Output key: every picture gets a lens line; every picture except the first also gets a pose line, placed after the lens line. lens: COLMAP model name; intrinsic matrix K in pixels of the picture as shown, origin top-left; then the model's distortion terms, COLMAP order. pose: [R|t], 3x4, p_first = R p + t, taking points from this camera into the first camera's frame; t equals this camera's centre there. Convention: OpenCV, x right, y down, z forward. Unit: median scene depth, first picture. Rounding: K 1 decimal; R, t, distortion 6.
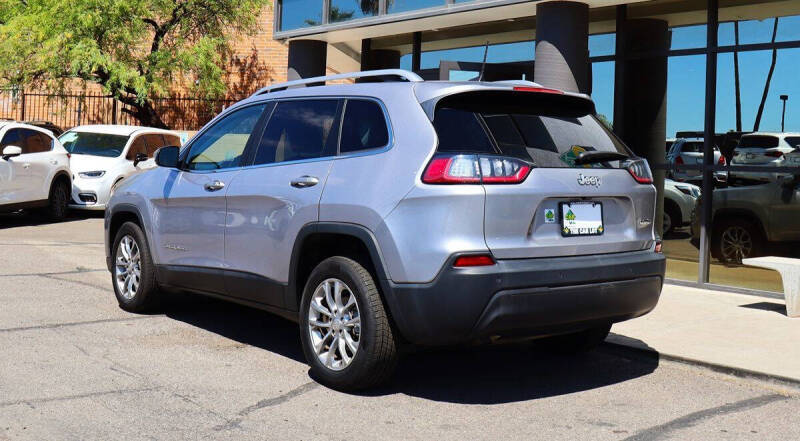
lens RADIAL K [[947.9, 0, 398.1], [0, 947.9, 221.5], [0, 0, 1]] dist [-0.061727, 0.000000]
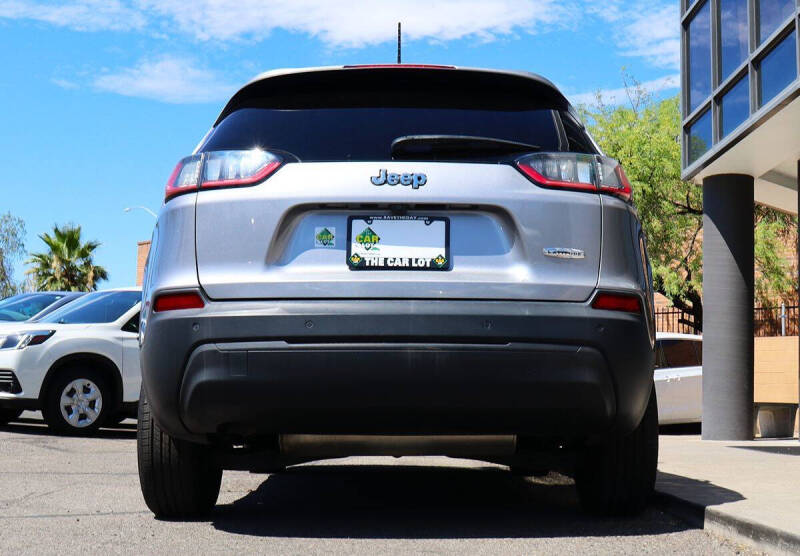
lens RADIAL K [[1133.0, 0, 408.0], [0, 1133.0, 330.9], [0, 0, 1]] dist [-0.106322, 0.000000]
pose [[0.793182, -0.057431, -0.606270, 0.645428], [-0.028770, 0.990898, -0.131506, 0.151134], [0.608304, 0.121751, 0.784310, 0.432243]]
